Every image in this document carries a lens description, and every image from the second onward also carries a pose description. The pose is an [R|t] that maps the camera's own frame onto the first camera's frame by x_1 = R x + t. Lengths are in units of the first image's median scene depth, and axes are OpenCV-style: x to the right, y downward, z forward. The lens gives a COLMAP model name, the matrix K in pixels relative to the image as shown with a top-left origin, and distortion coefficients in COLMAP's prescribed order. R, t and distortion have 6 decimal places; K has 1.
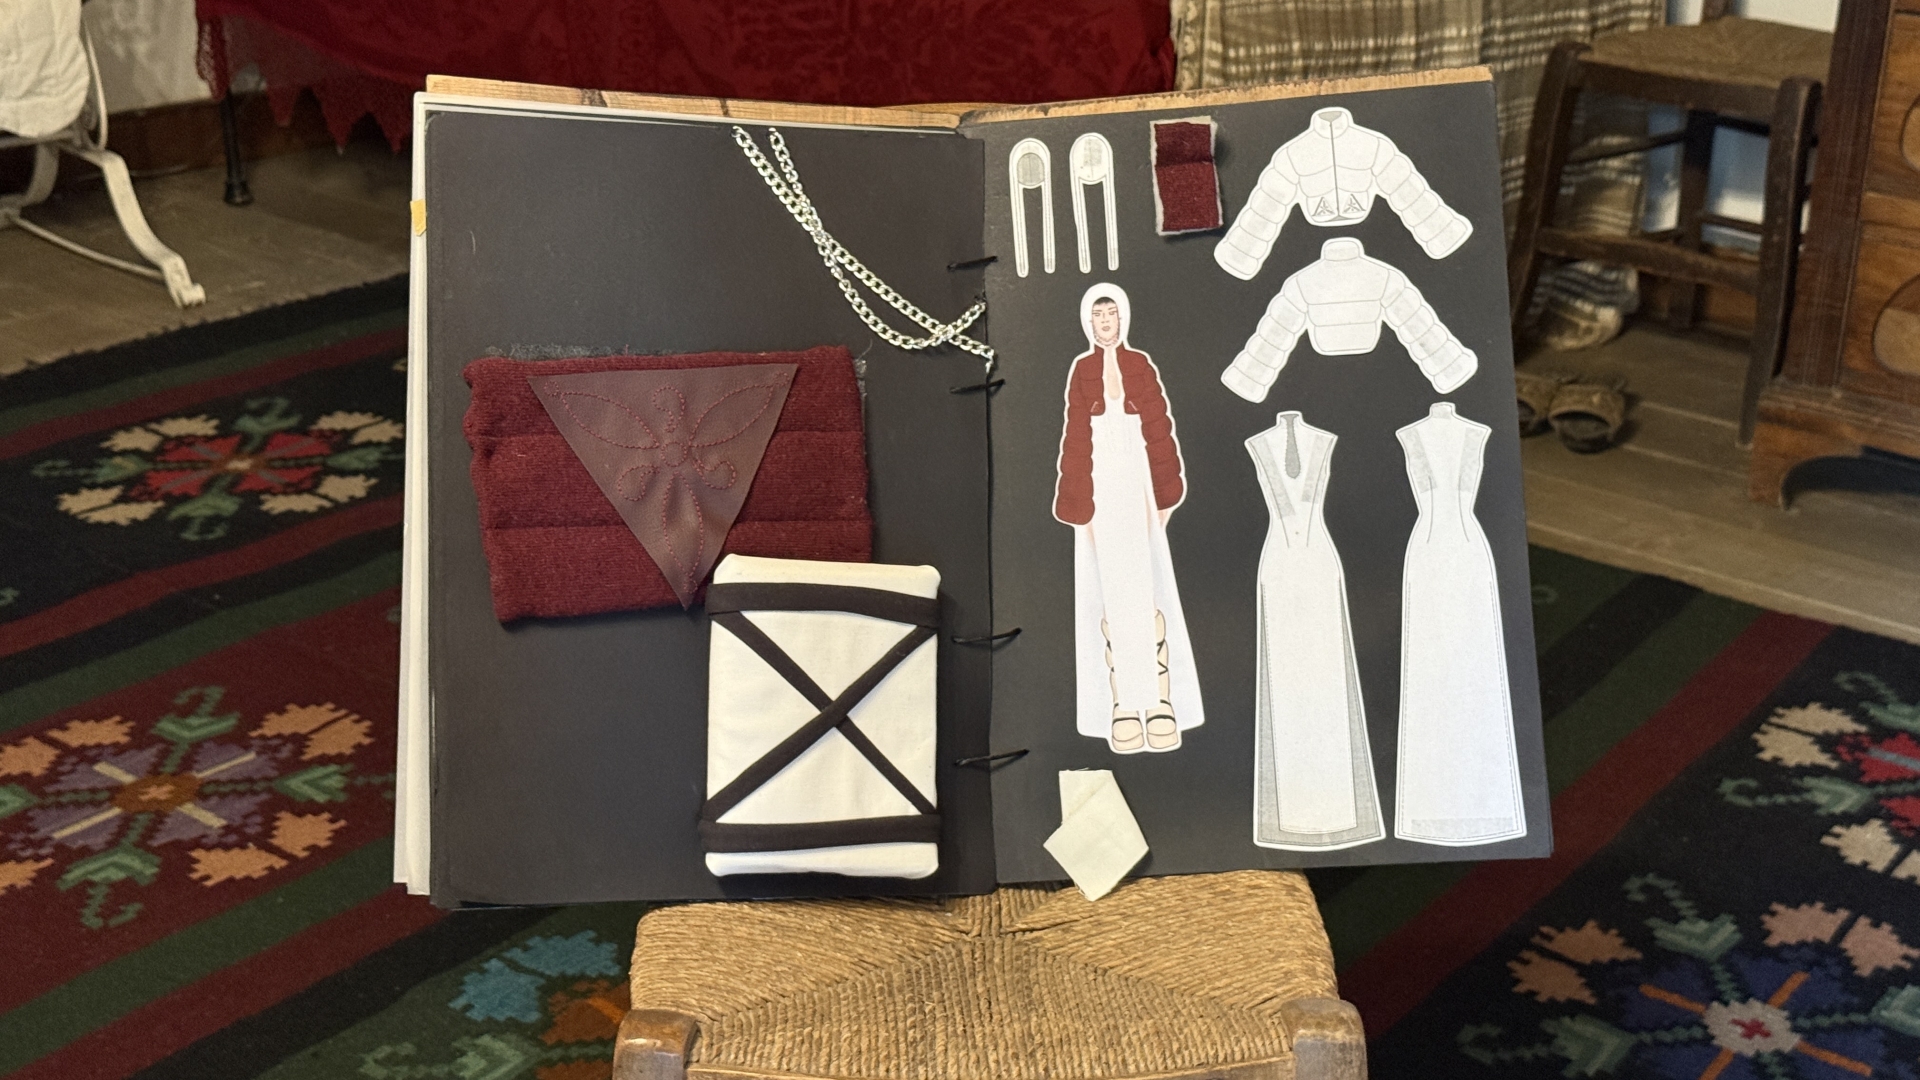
lens RADIAL K [[2666.8, 0, 966.8], [0, 2666.8, 553.7], [0, 0, 1]] dist [0.168821, -0.273034]
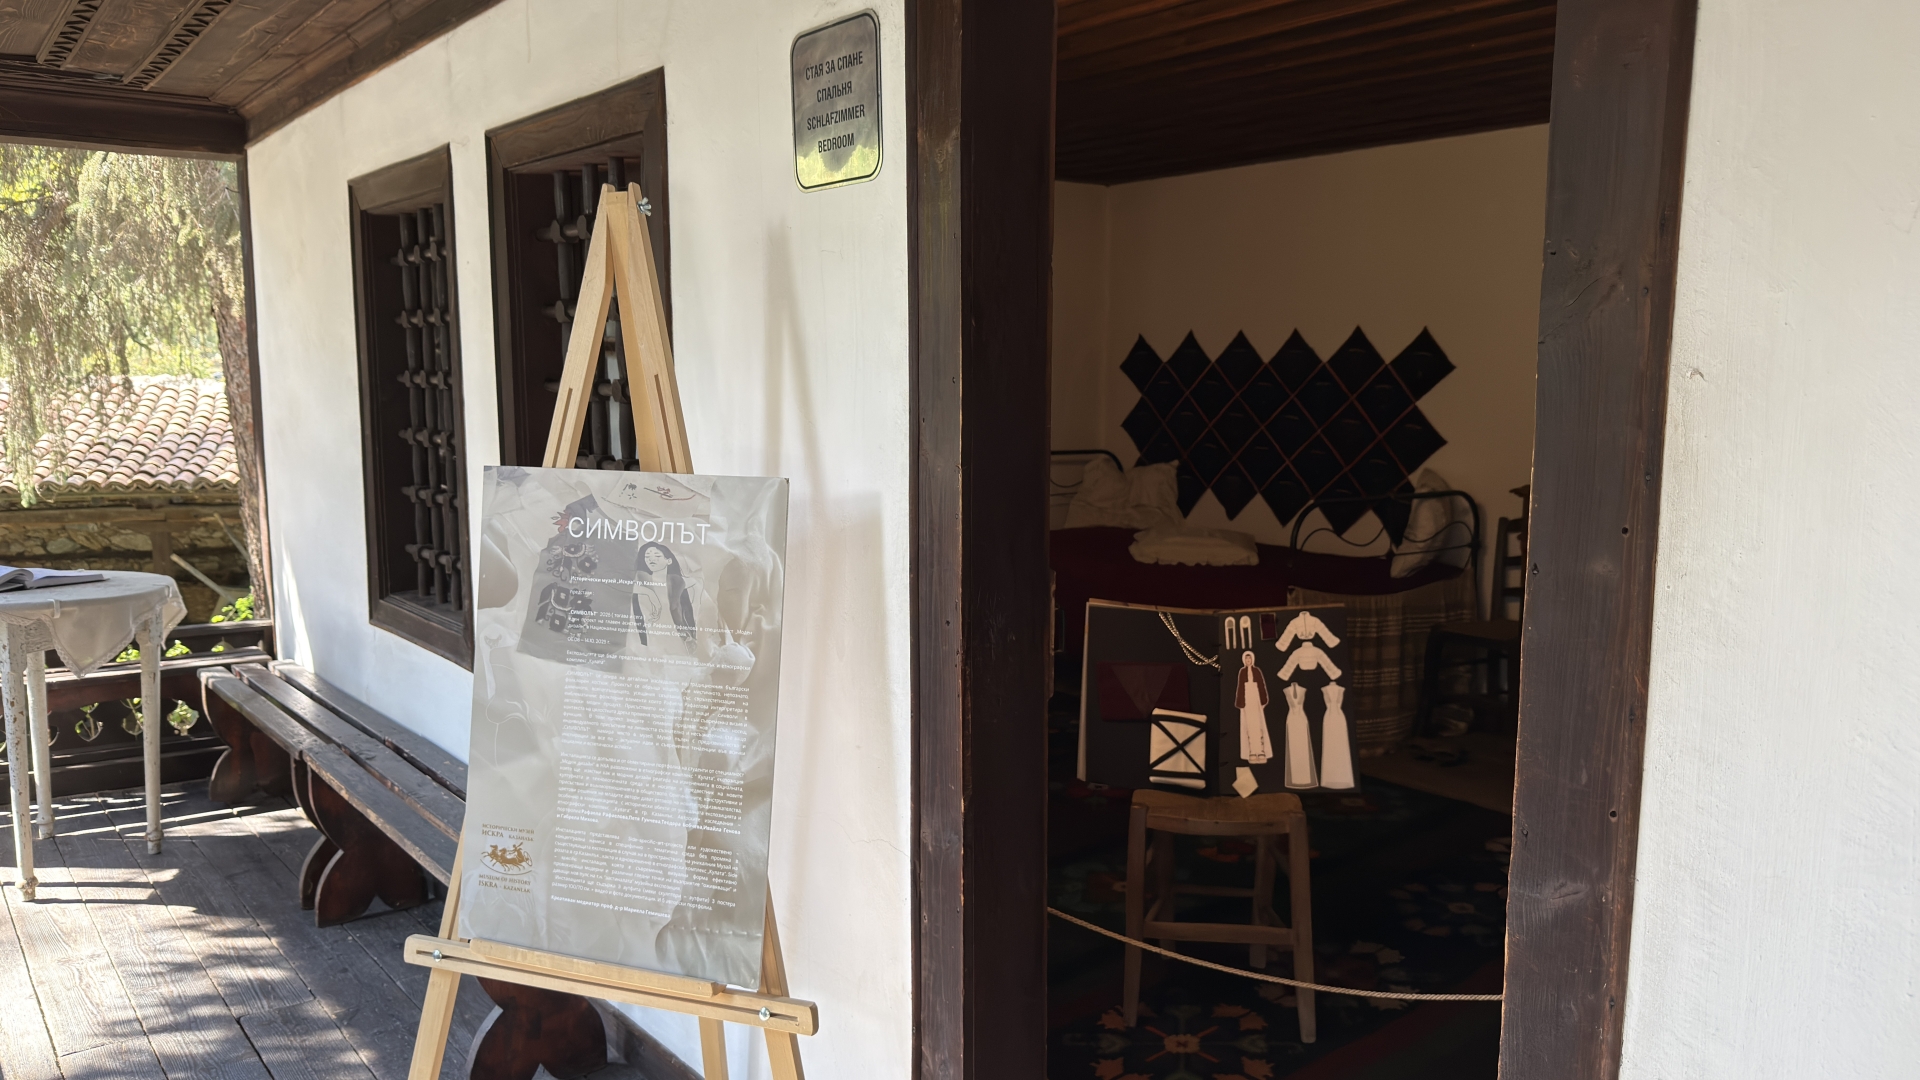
lens RADIAL K [[1329.9, 0, 951.8], [0, 1329.9, 545.8], [0, 0, 1]] dist [0.153101, -0.286348]
pose [[0.979053, 0.013940, -0.203128, 0.021077], [-0.066766, 0.964469, -0.255619, 0.306329], [0.192347, 0.263827, 0.945197, -1.110018]]
